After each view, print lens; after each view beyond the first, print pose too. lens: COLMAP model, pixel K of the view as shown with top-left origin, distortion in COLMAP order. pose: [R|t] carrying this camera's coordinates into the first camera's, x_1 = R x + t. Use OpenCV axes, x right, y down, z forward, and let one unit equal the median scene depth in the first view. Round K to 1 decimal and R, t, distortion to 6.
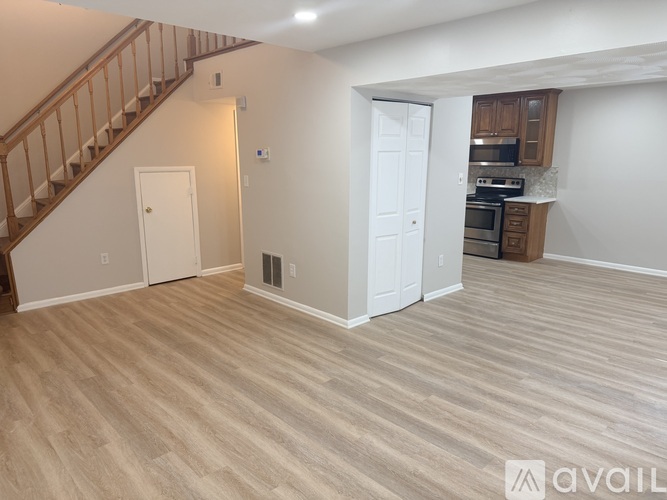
lens RADIAL K [[469.9, 0, 330.5], [0, 469.9, 245.7], [0, 0, 1]] dist [0.049751, -0.044812]
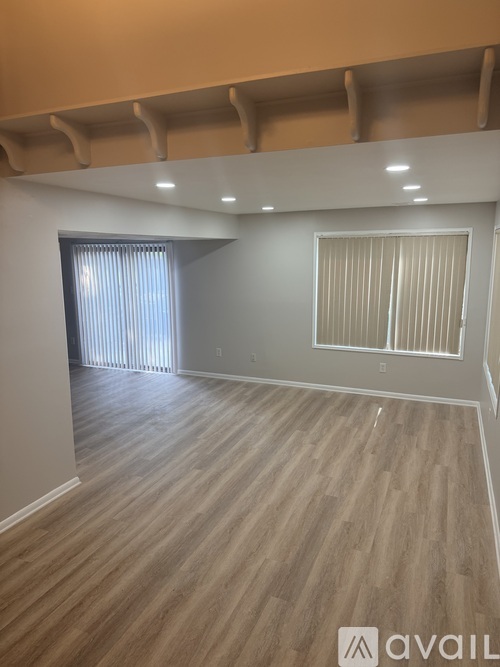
lens RADIAL K [[469.9, 0, 250.3], [0, 469.9, 334.2], [0, 0, 1]] dist [0.049751, -0.044812]
pose [[-0.395059, -0.156296, 0.905262, -0.922594], [0.195434, 0.948565, 0.249060, -0.278238], [-0.897627, 0.275312, -0.344193, 0.972038]]
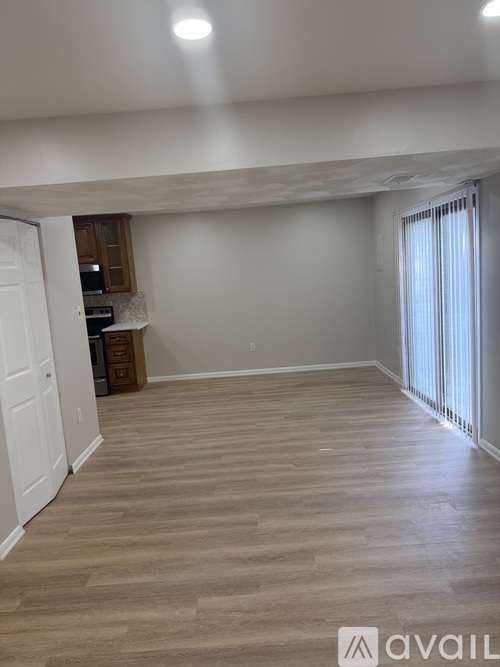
lens RADIAL K [[469.9, 0, 247.5], [0, 469.9, 335.1], [0, 0, 1]] dist [0.049751, -0.044812]
pose [[0.691833, -0.156961, 0.704791, -0.145946], [0.214587, 0.976681, 0.006871, -0.058991], [-0.689434, 0.146485, 0.709382, 0.269786]]
